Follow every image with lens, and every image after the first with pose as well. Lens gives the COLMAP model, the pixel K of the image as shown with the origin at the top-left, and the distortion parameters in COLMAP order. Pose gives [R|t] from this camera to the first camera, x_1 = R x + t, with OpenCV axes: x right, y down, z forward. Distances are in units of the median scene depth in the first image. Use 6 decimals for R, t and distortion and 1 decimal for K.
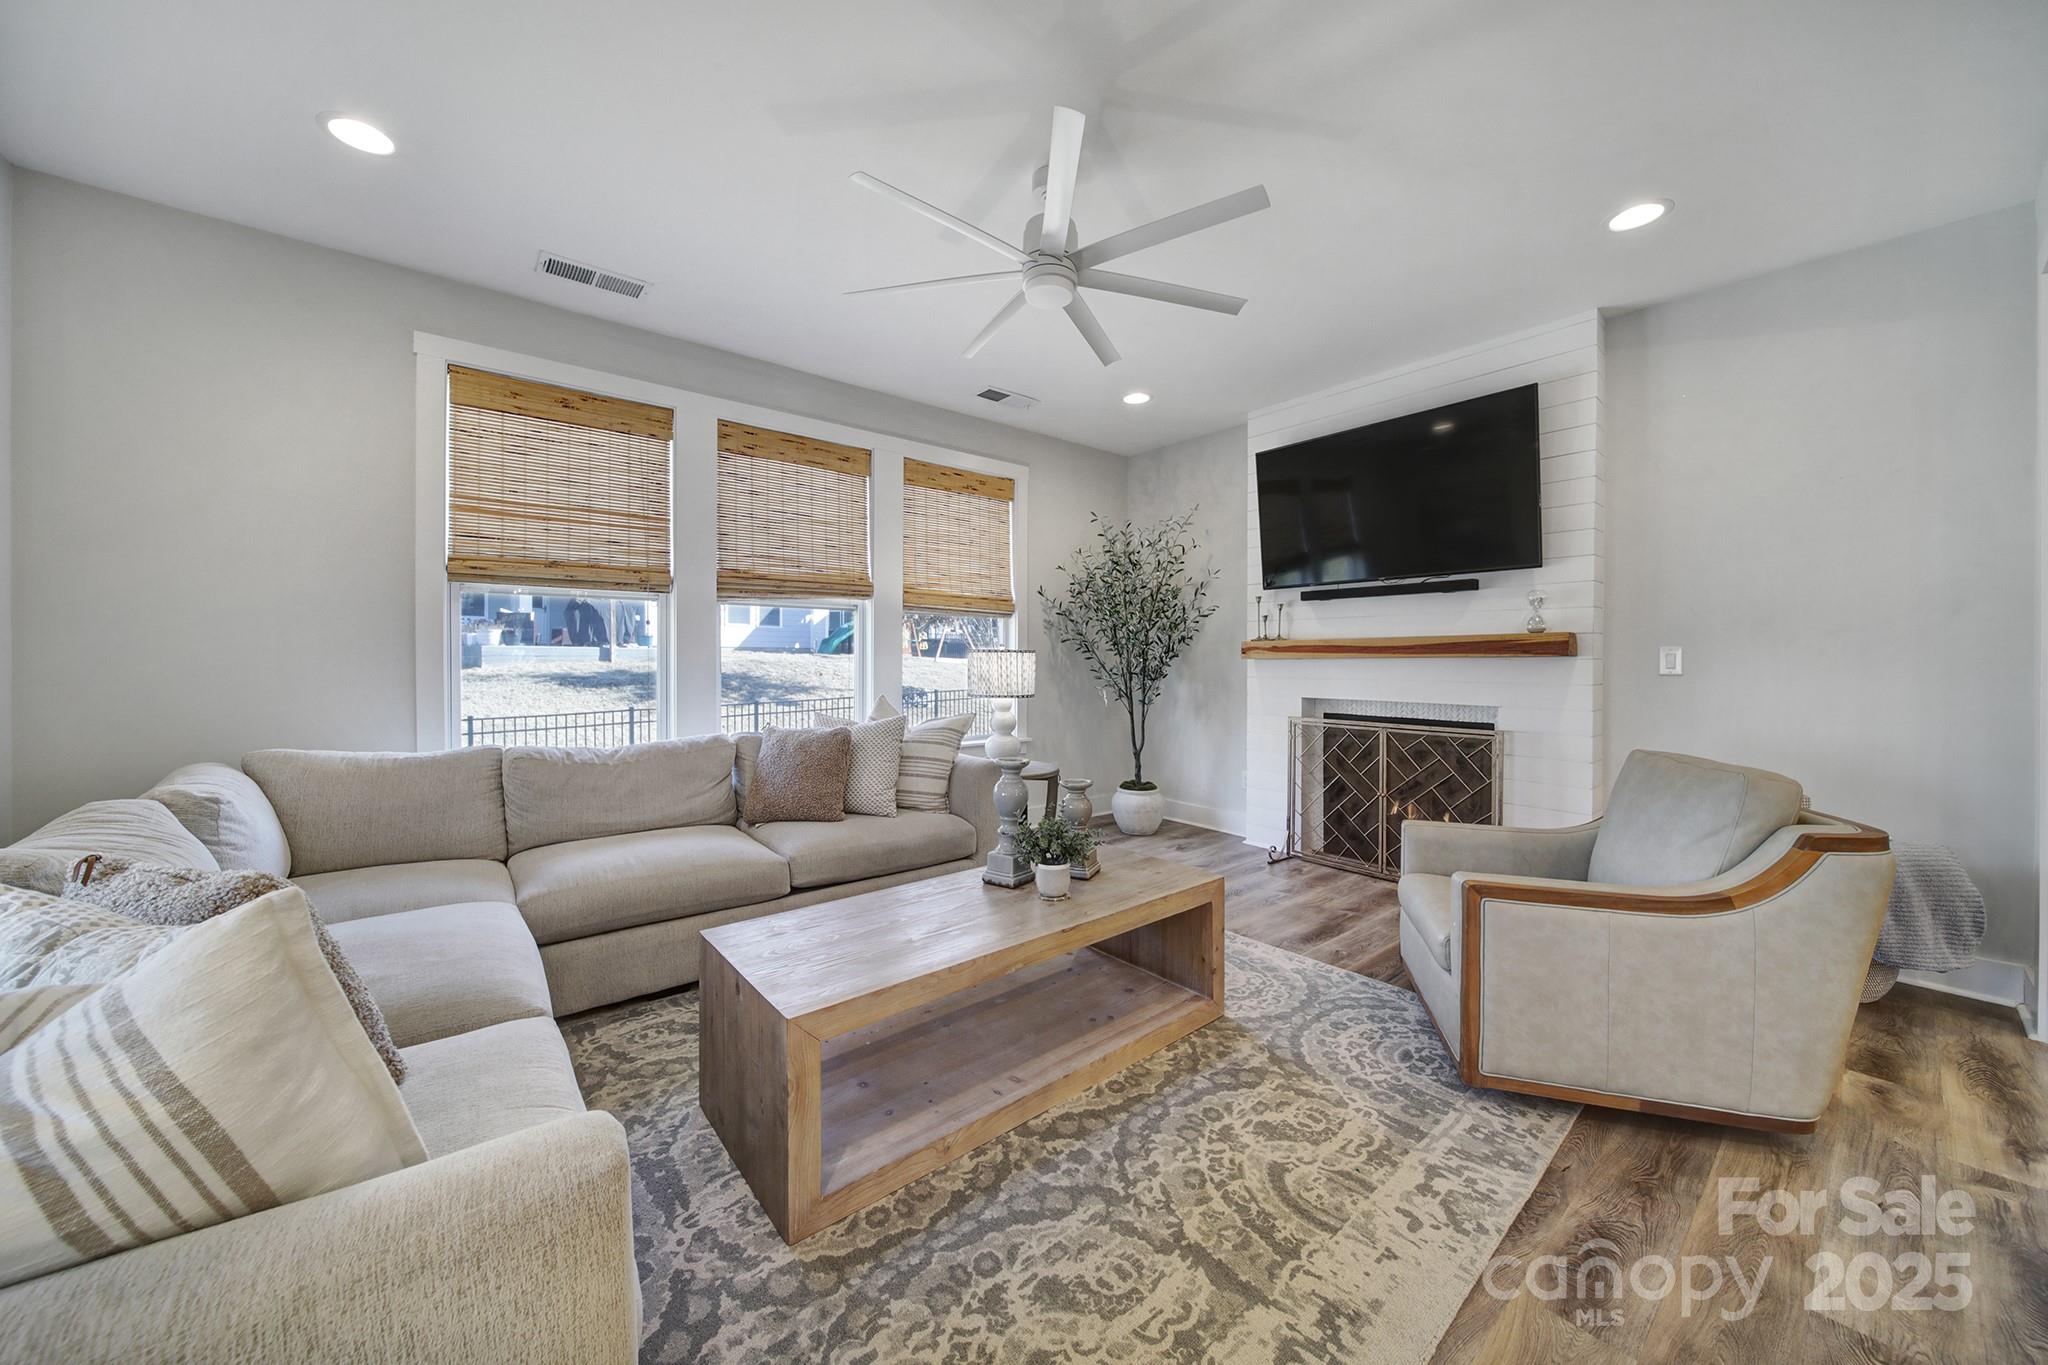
lens RADIAL K [[720.3, 0, 1023.5], [0, 720.3, 672.9], [0, 0, 1]] dist [-0.002931, -0.000390]
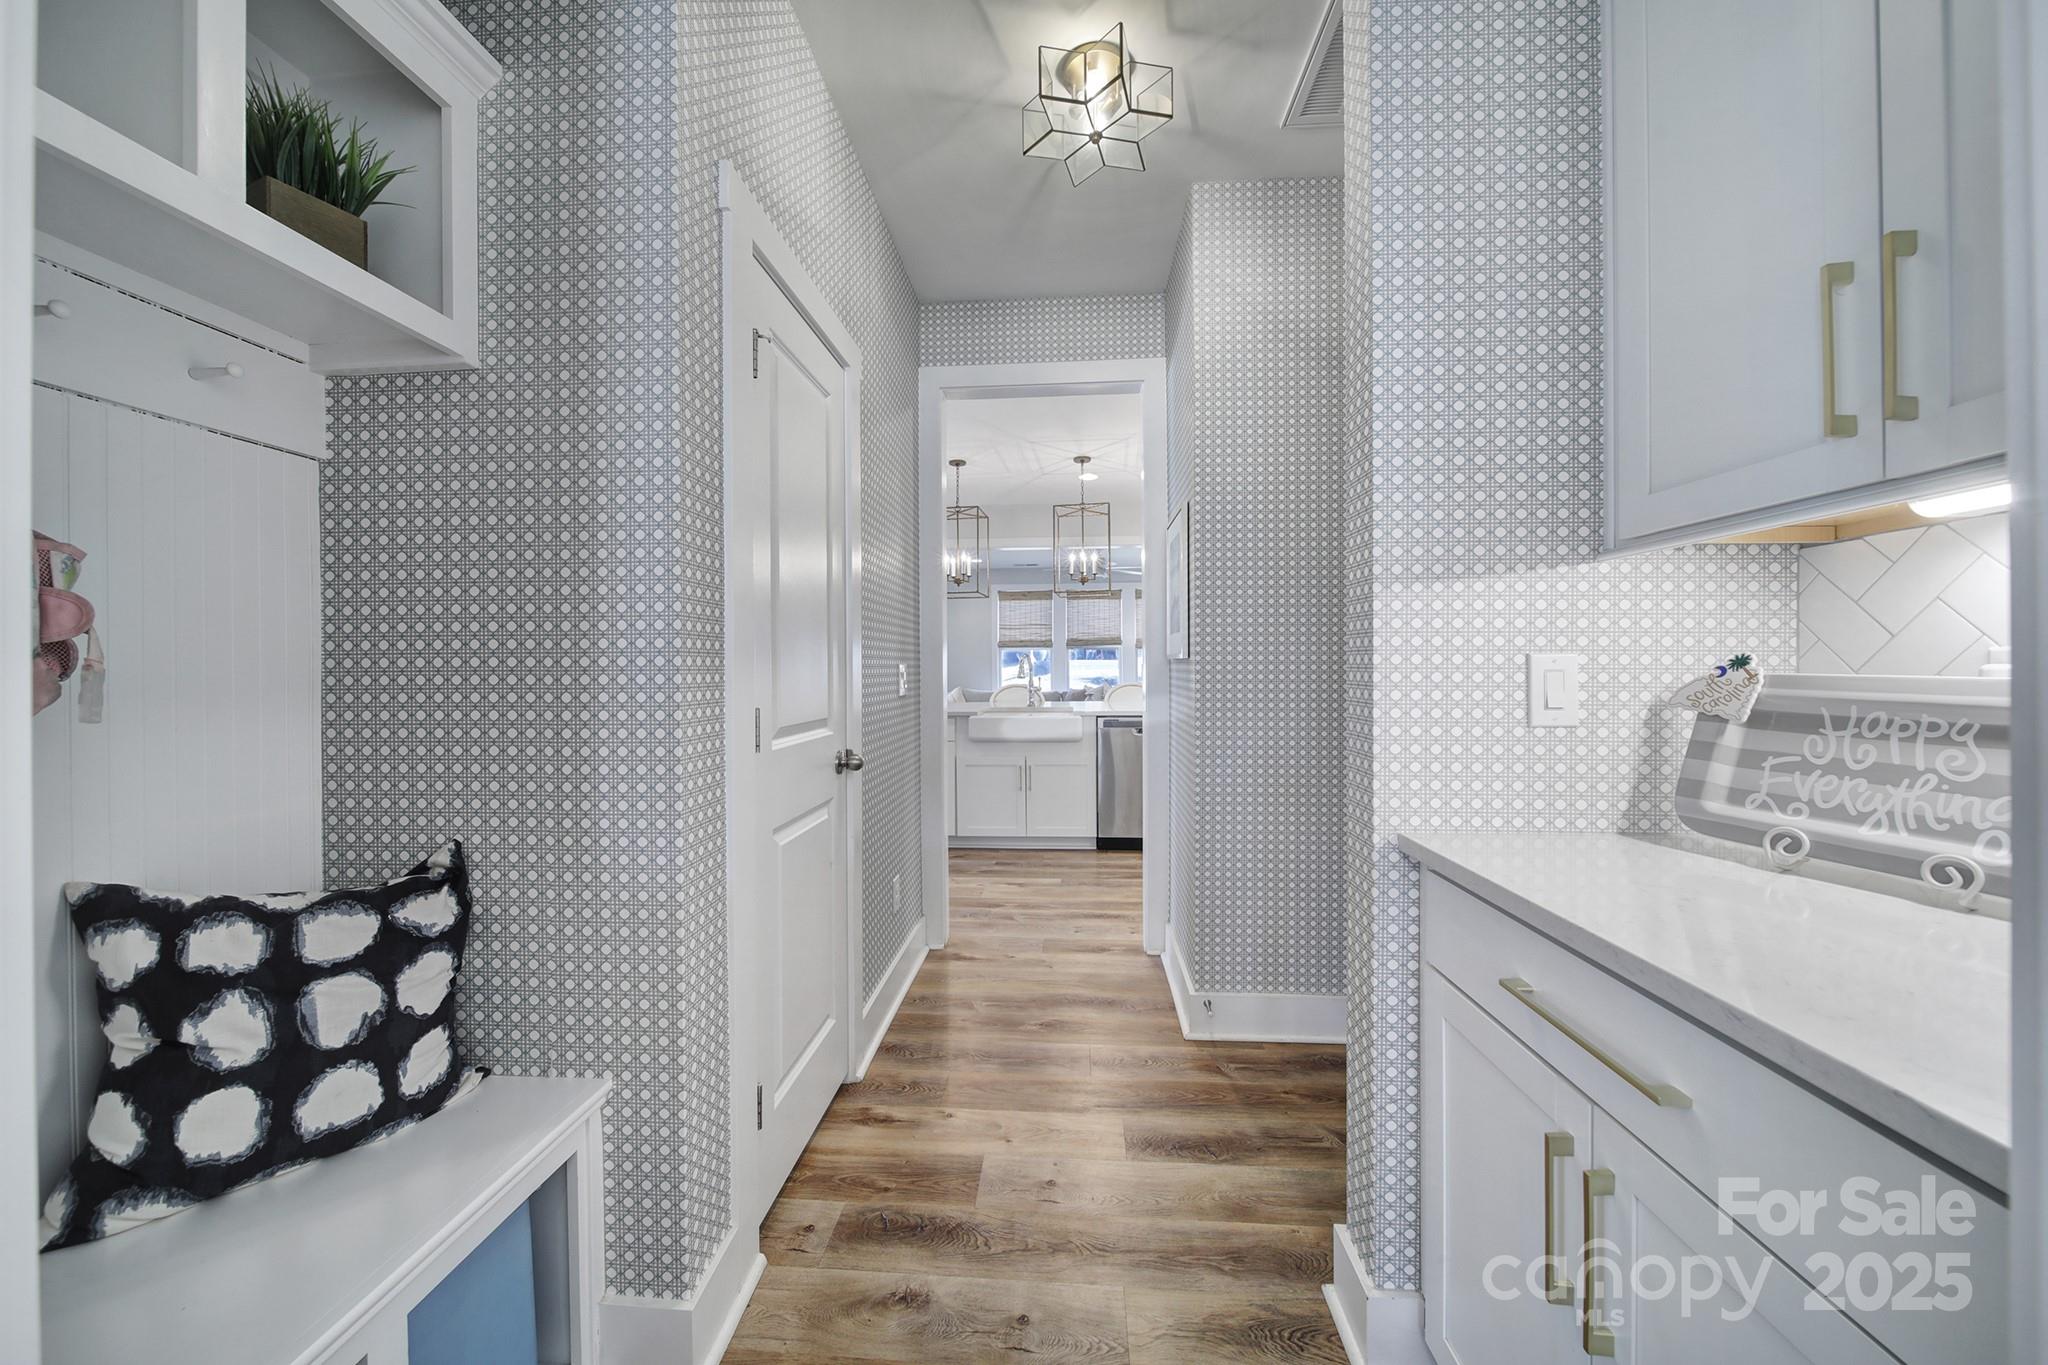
lens RADIAL K [[720.3, 0, 1023.5], [0, 720.3, 672.9], [0, 0, 1]] dist [-0.002931, -0.000390]
pose [[0.725702, -0.001286, -0.688008, 1.487545], [-0.007558, 0.999923, -0.009841, 0.034106], [0.687968, 0.012341, 0.725637, -1.305814]]
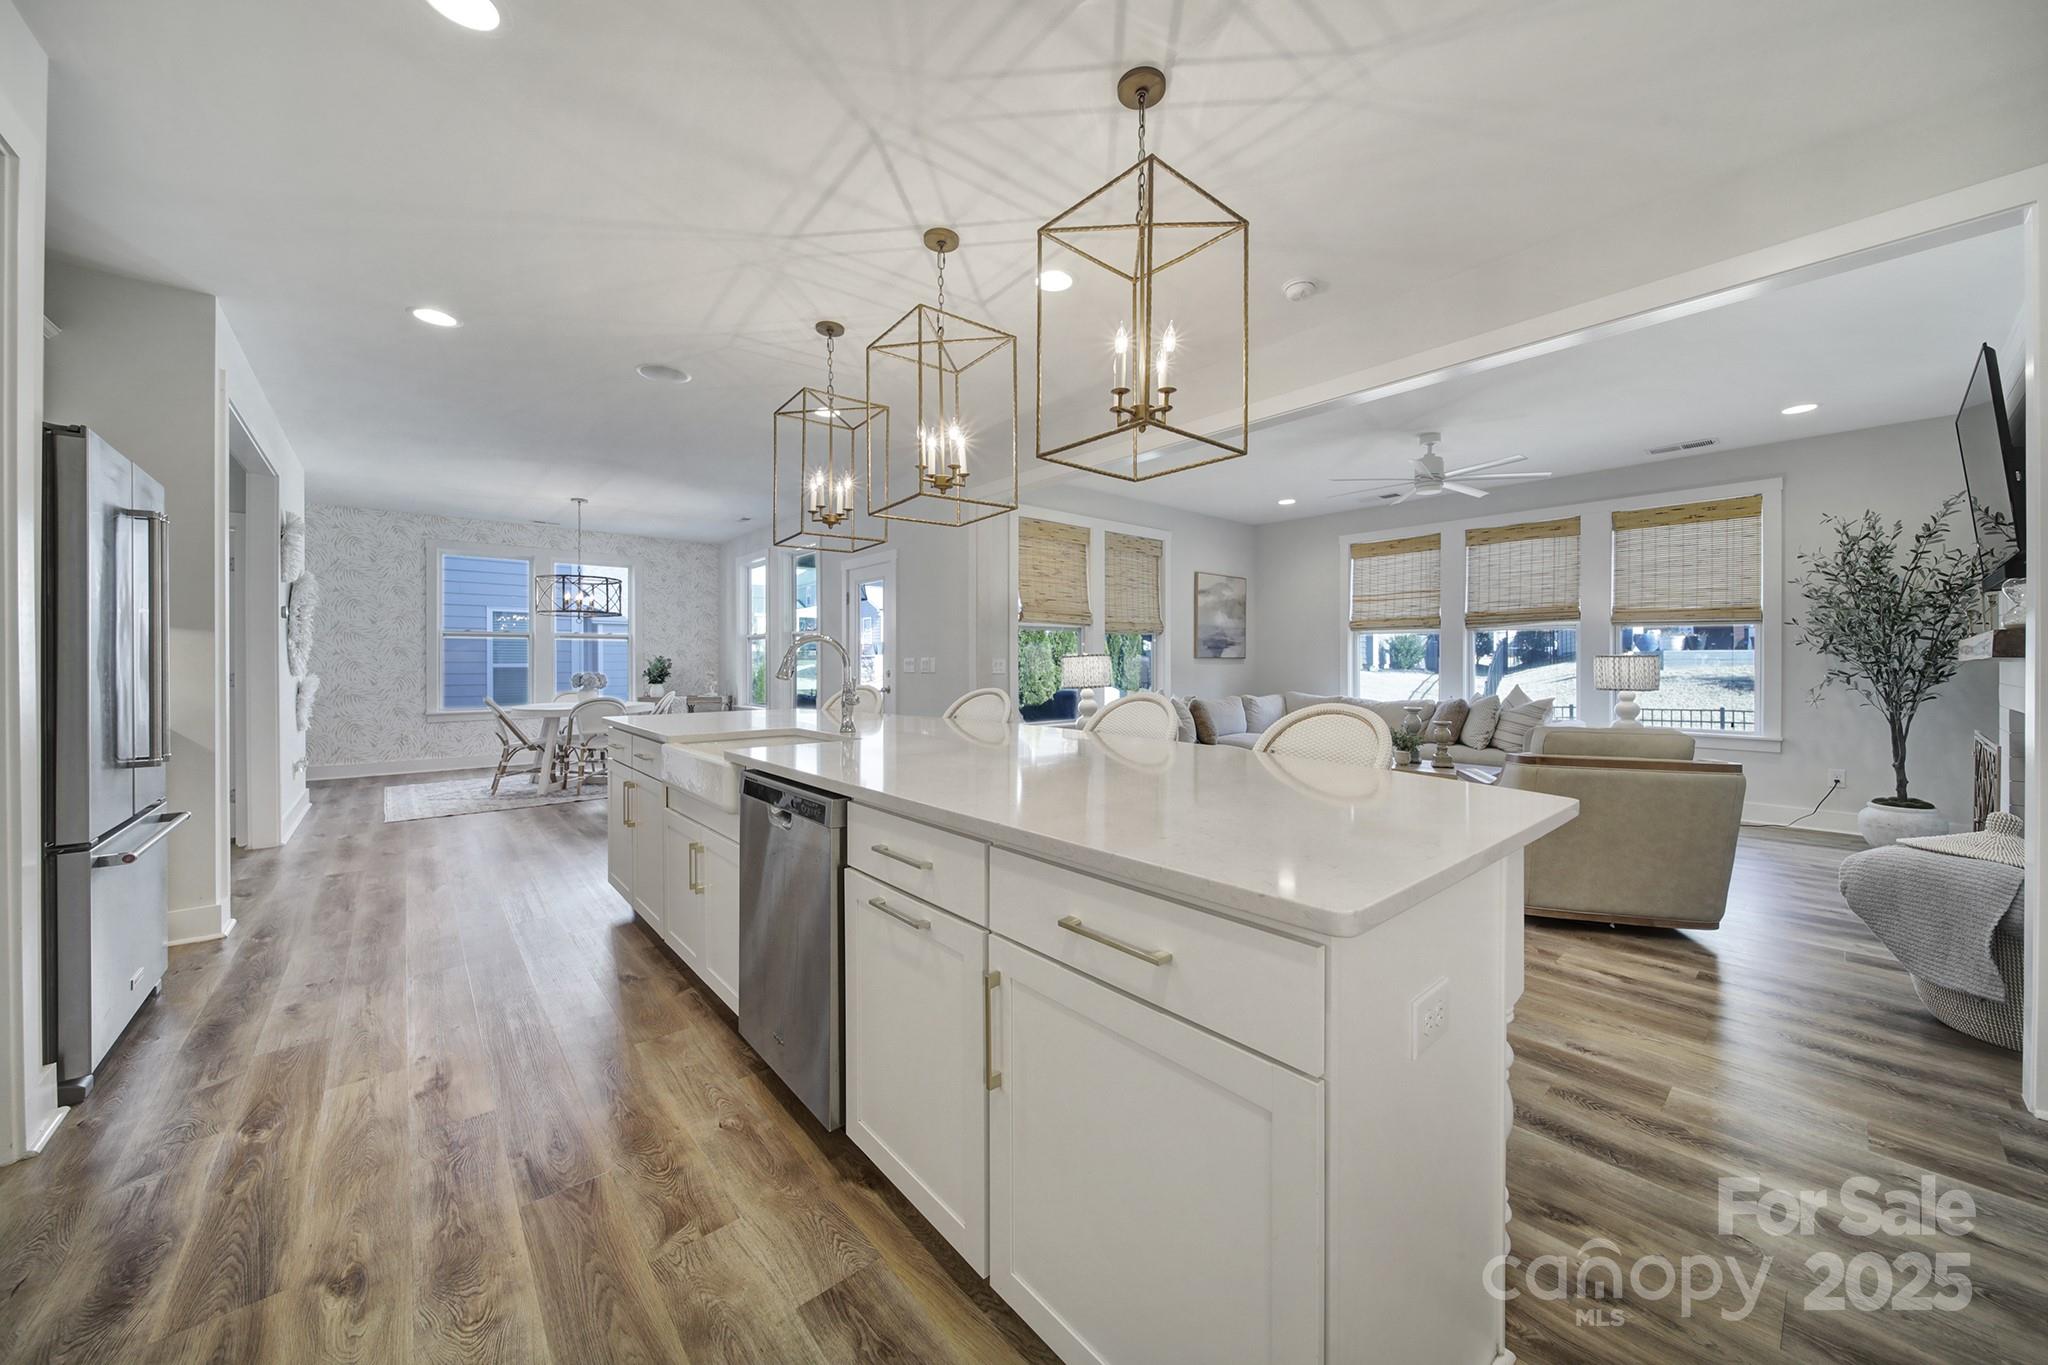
lens RADIAL K [[720.9, 0, 1019.5], [0, 720.9, 659.8], [0, 0, 1]] dist [-0.002051, -0.000147]
pose [[0.013057, -0.005484, -0.999900, 1.285041], [-0.017713, 0.999827, -0.005715, 0.002318], [0.999758, 0.017786, 0.012957, -0.127796]]
